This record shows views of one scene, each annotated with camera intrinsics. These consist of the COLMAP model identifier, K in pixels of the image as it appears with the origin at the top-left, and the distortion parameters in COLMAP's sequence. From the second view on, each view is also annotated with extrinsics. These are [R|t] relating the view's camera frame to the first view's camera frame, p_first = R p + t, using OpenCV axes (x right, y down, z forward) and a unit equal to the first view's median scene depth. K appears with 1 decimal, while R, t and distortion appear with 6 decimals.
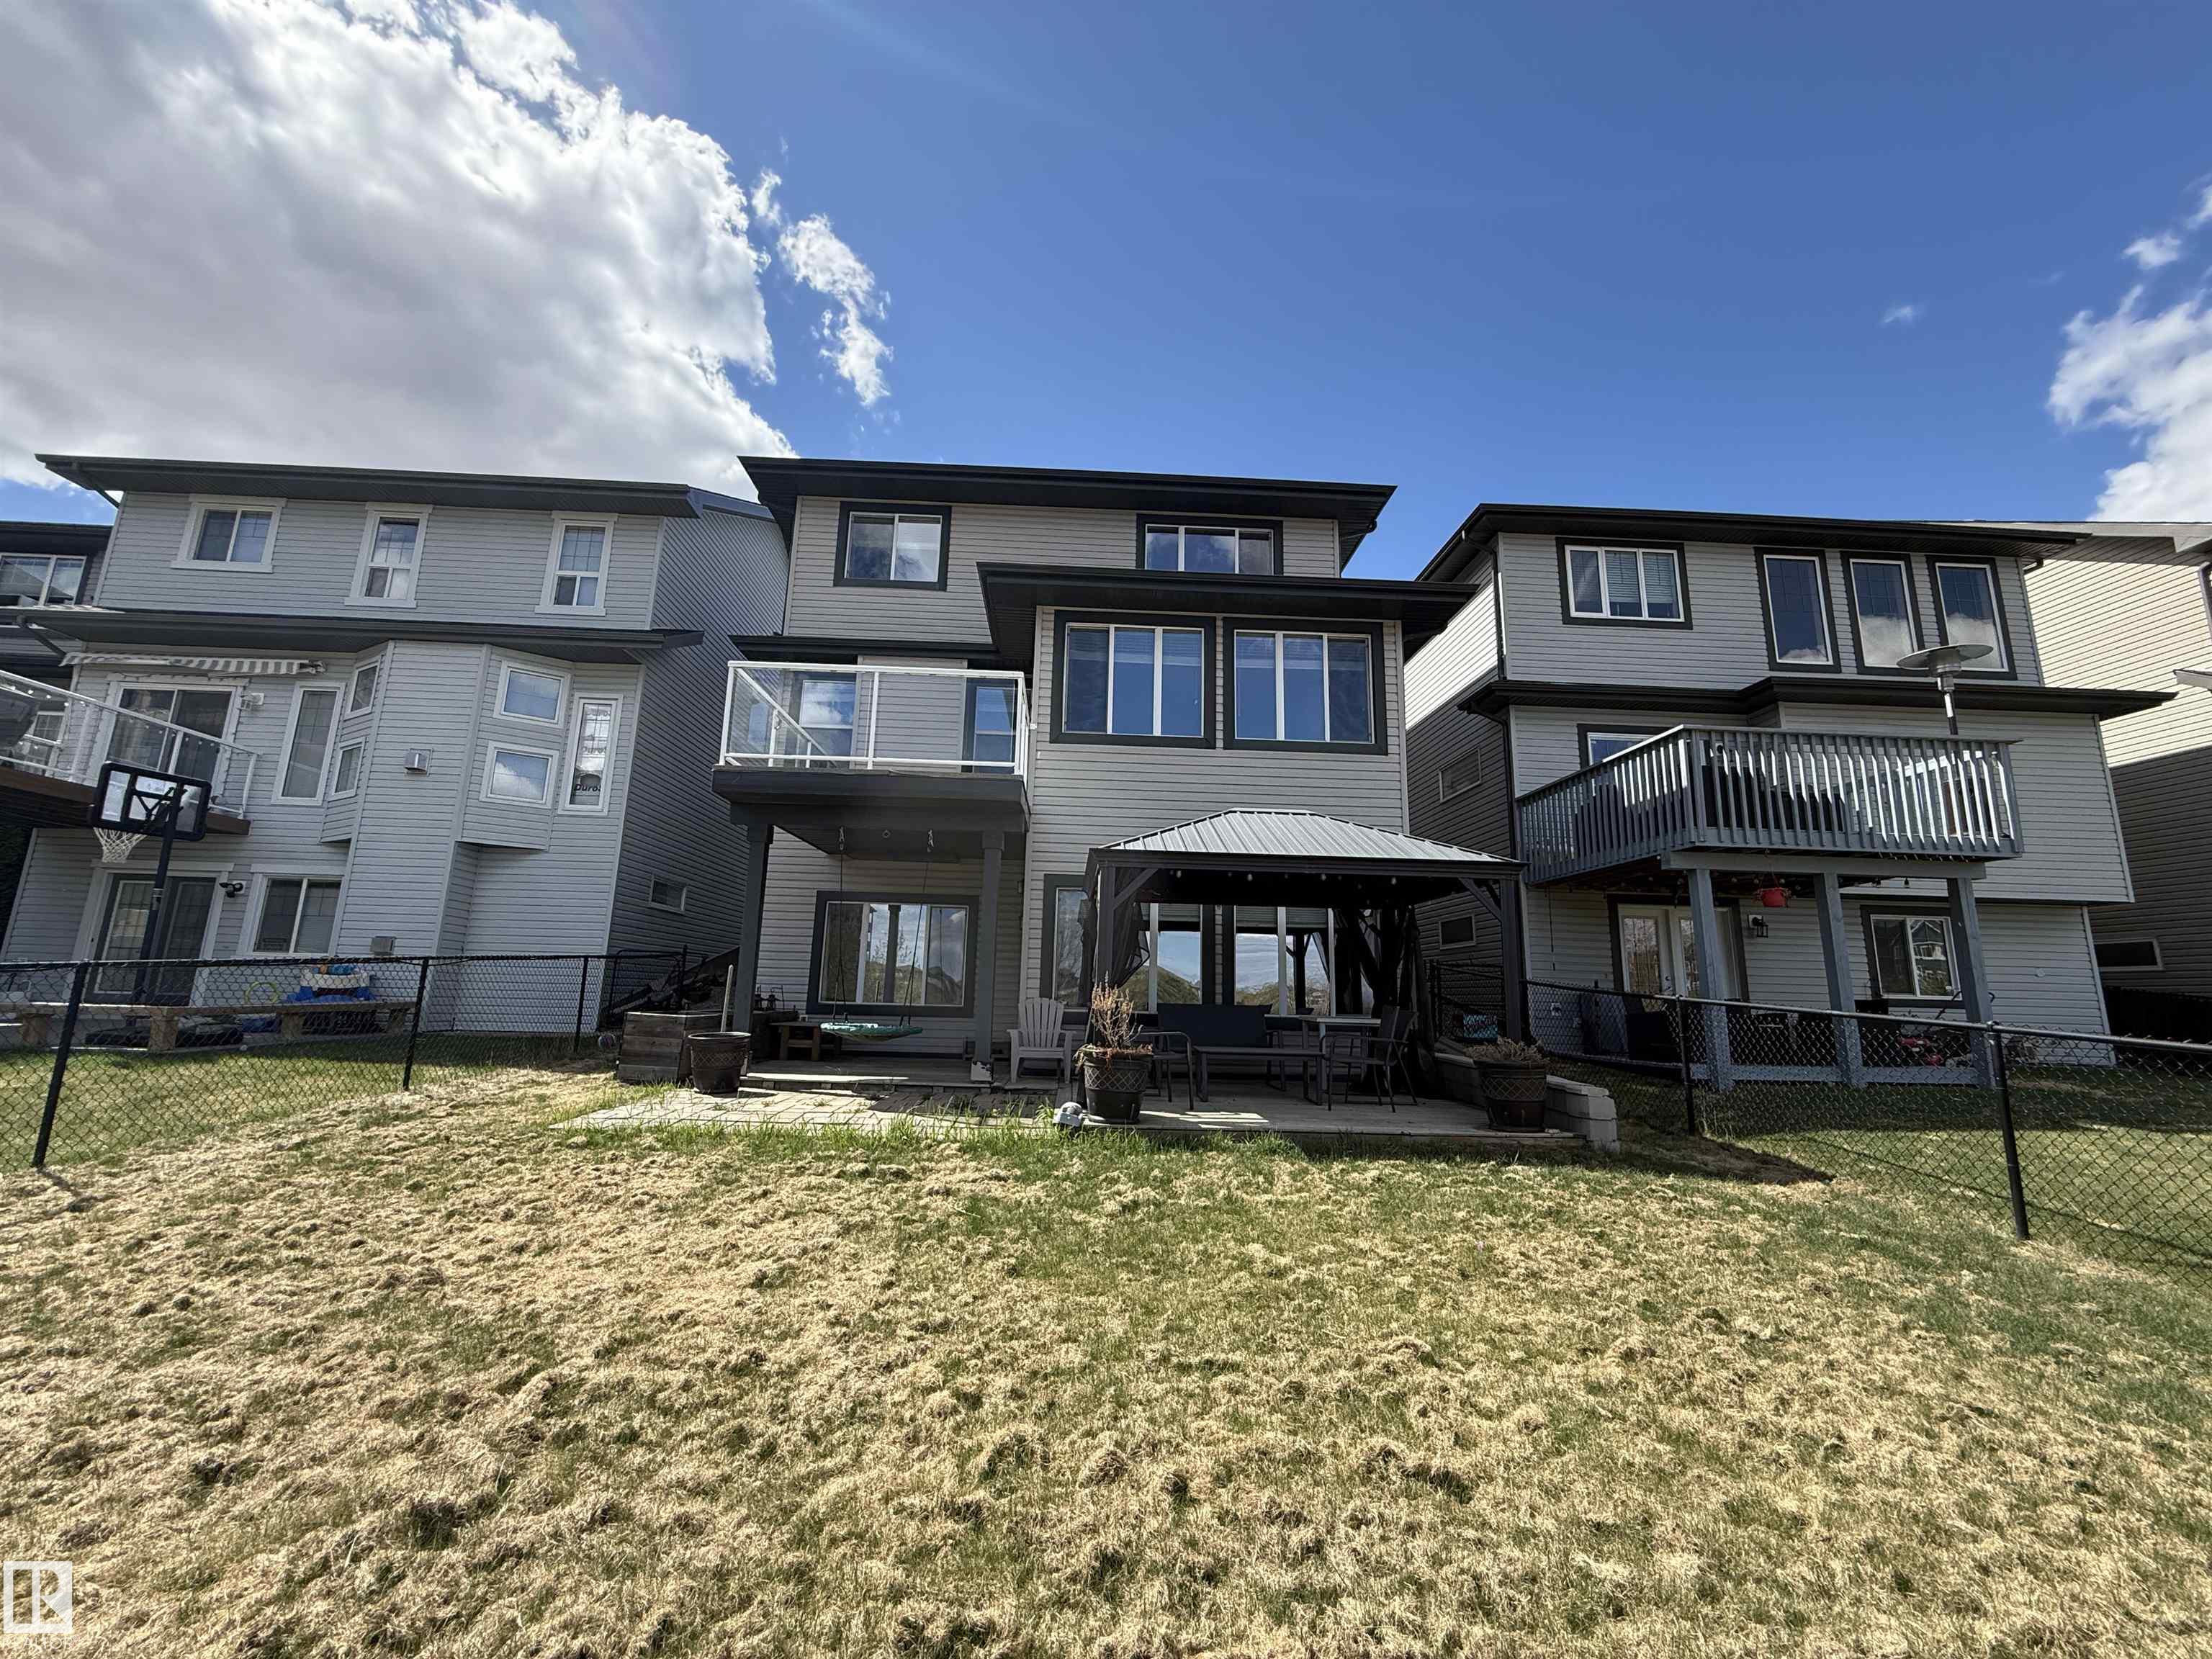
lens RADIAL K [[880.9, 0, 1099.1], [0, 880.9, 830.1], [0, 0, 1]] dist [-0.000093, 0.000341]
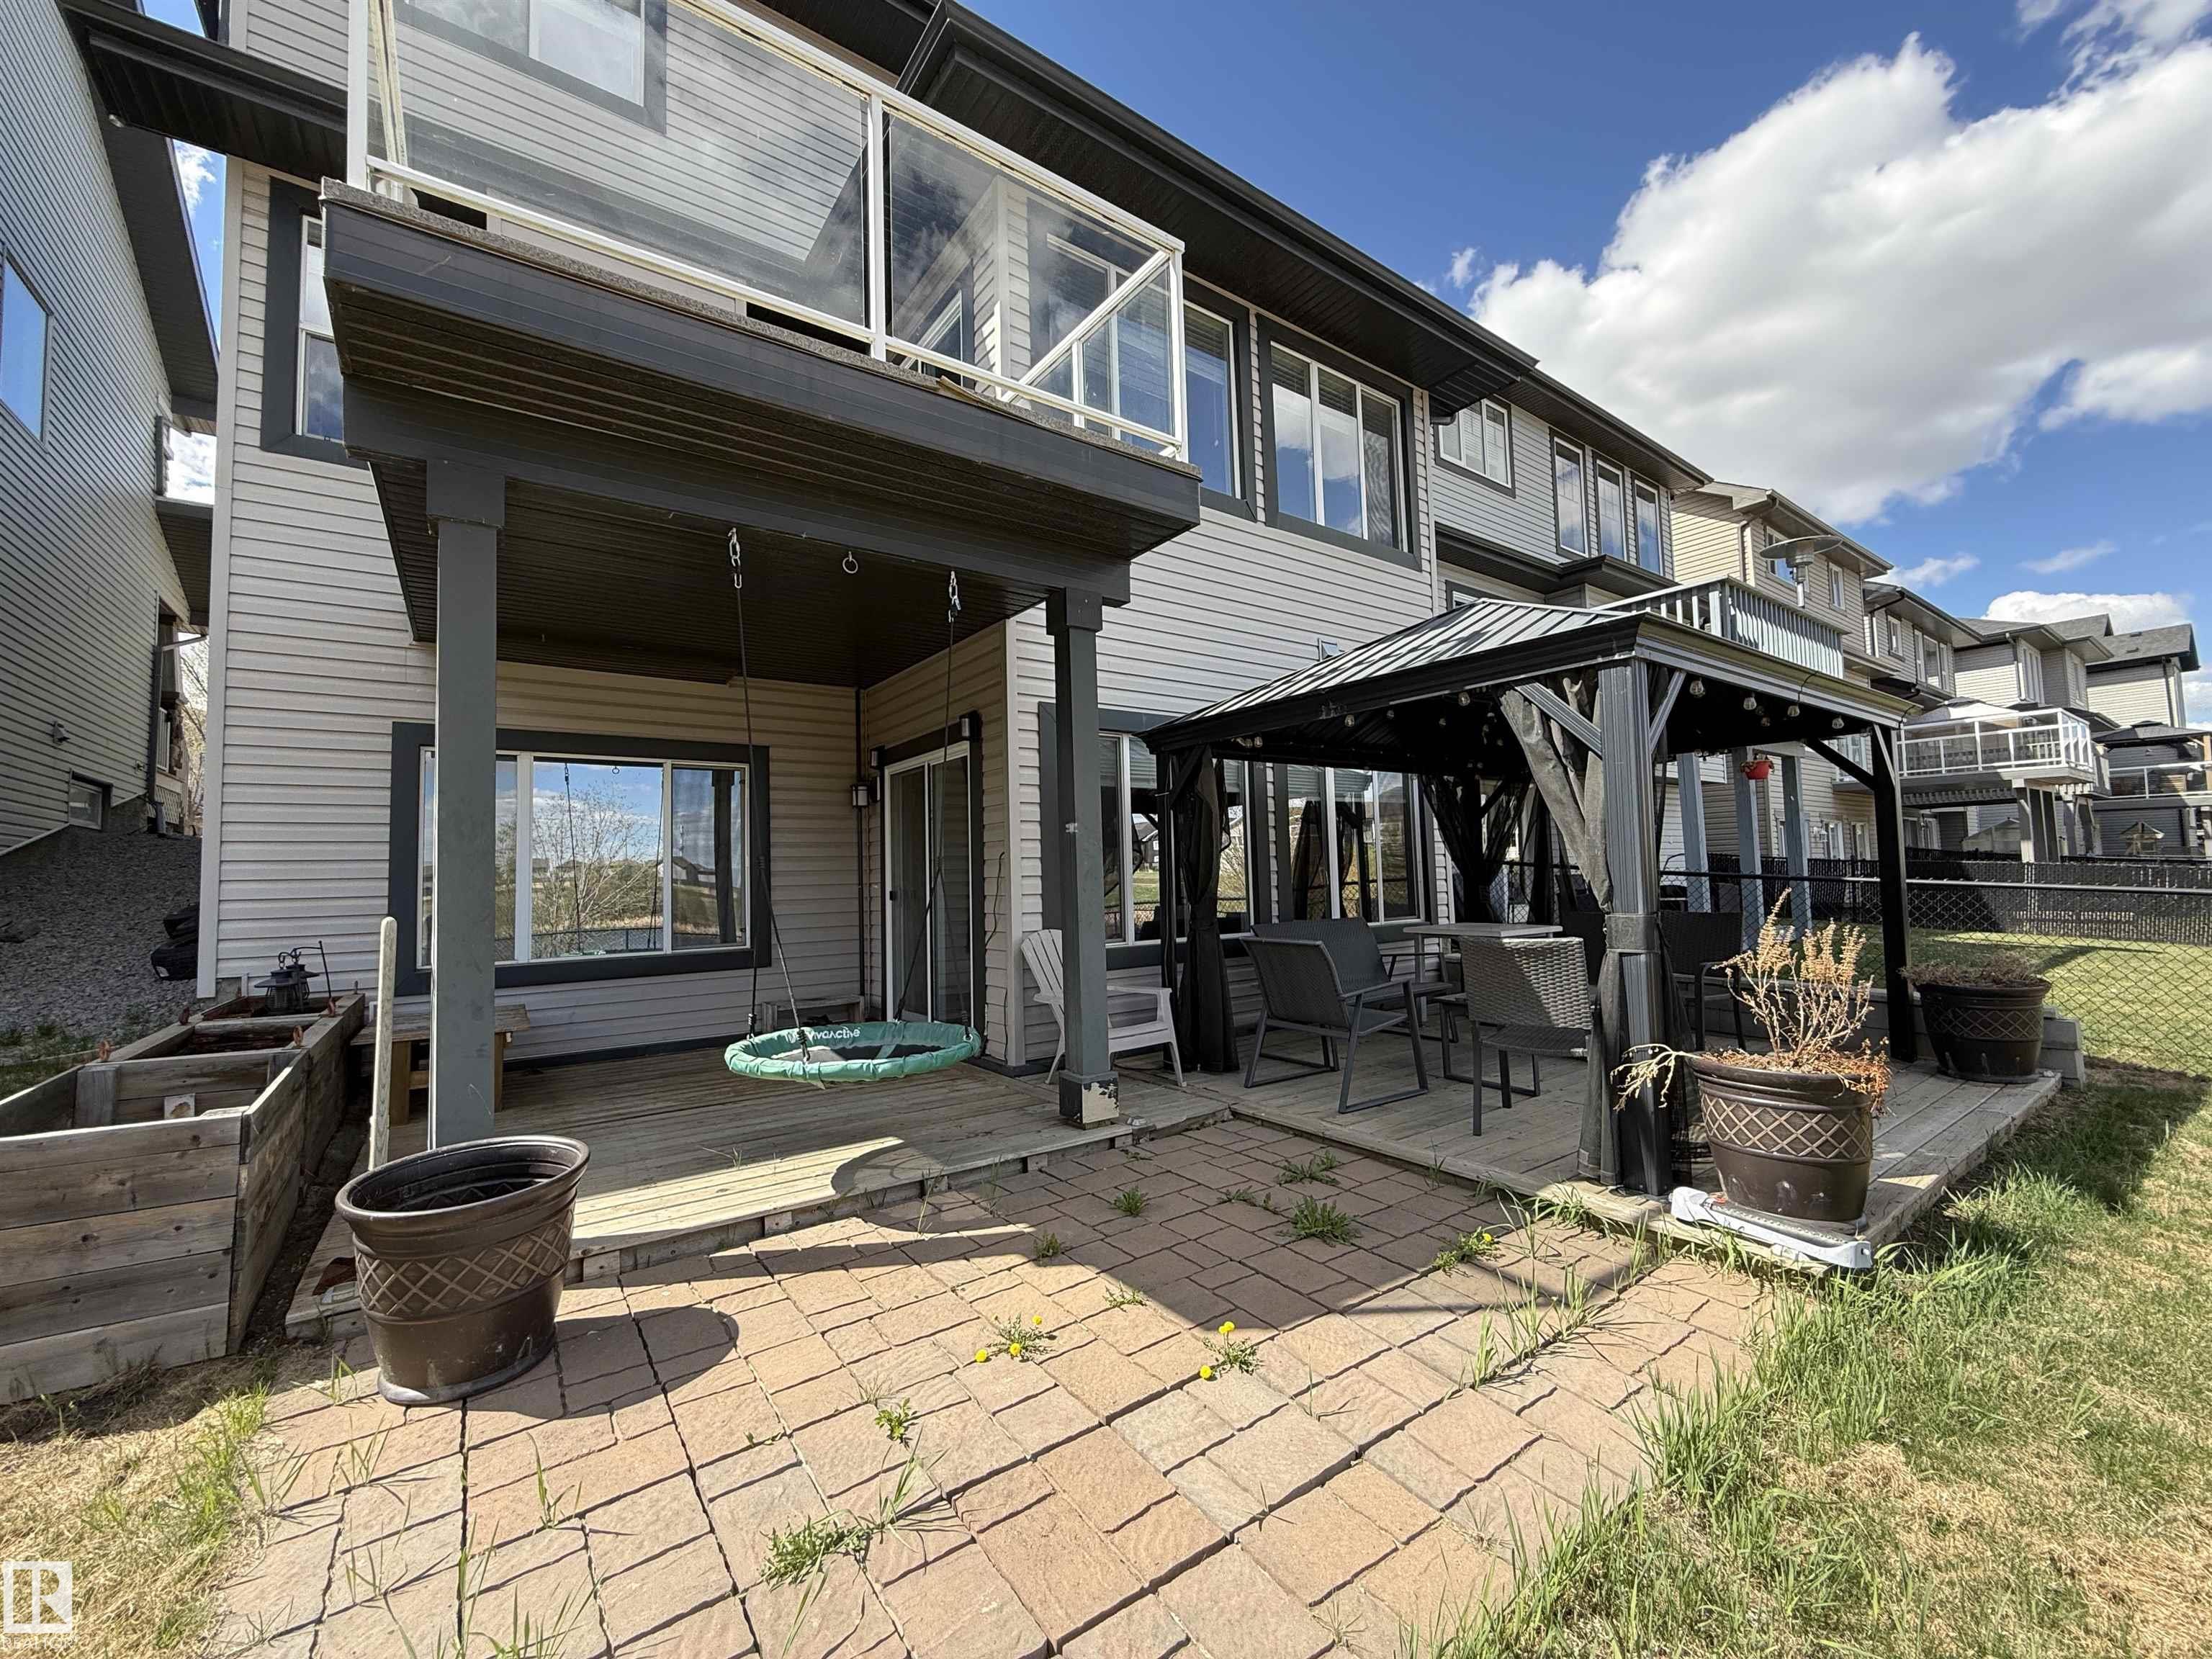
lens RADIAL K [[880.9, 0, 1099.1], [0, 880.9, 830.1], [0, 0, 1]] dist [-0.000093, 0.000341]
pose [[0.835759, -0.017408, 0.548821, -0.270591], [-0.054969, 0.991824, 0.115169, 0.052214], [-0.546339, -0.126422, 0.827968, 0.437774]]
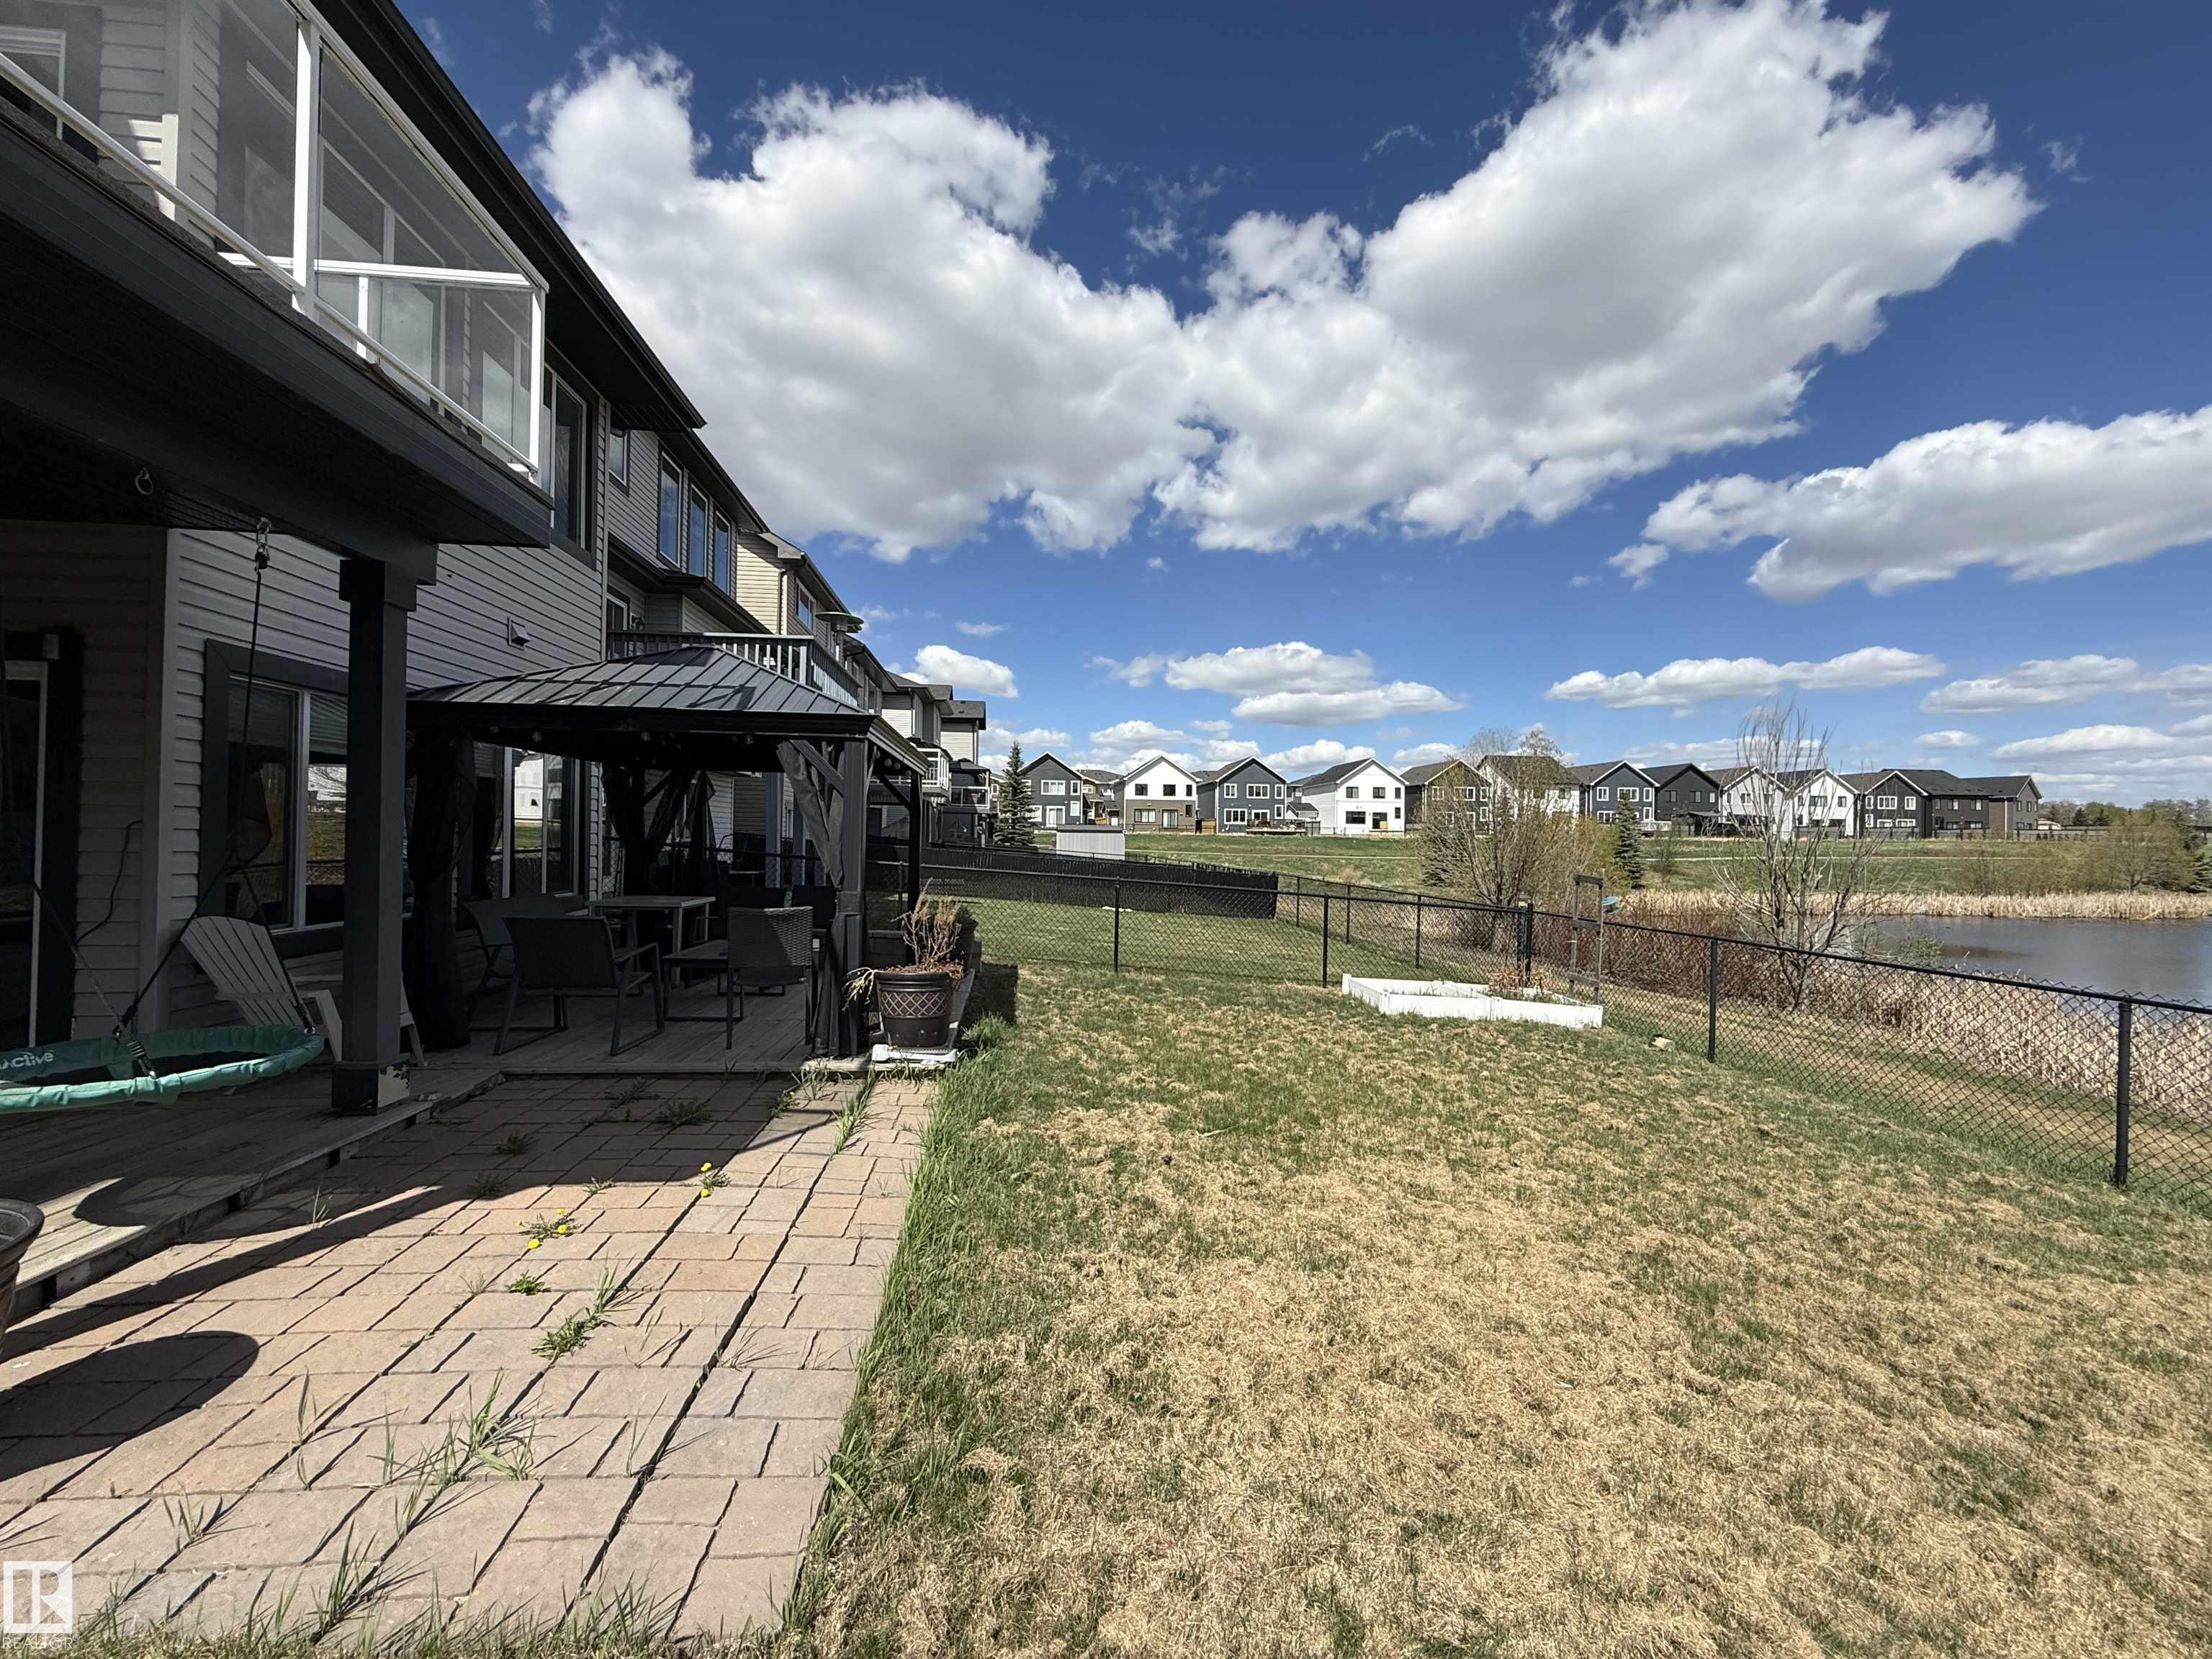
lens RADIAL K [[880.9, 0, 1099.1], [0, 880.9, 830.1], [0, 0, 1]] dist [-0.000093, 0.000341]
pose [[-0.051297, -0.016966, 0.998539, -0.436444], [-0.202427, 0.979277, 0.006239, 0.041168], [-0.977953, -0.201812, -0.053668, 0.475329]]
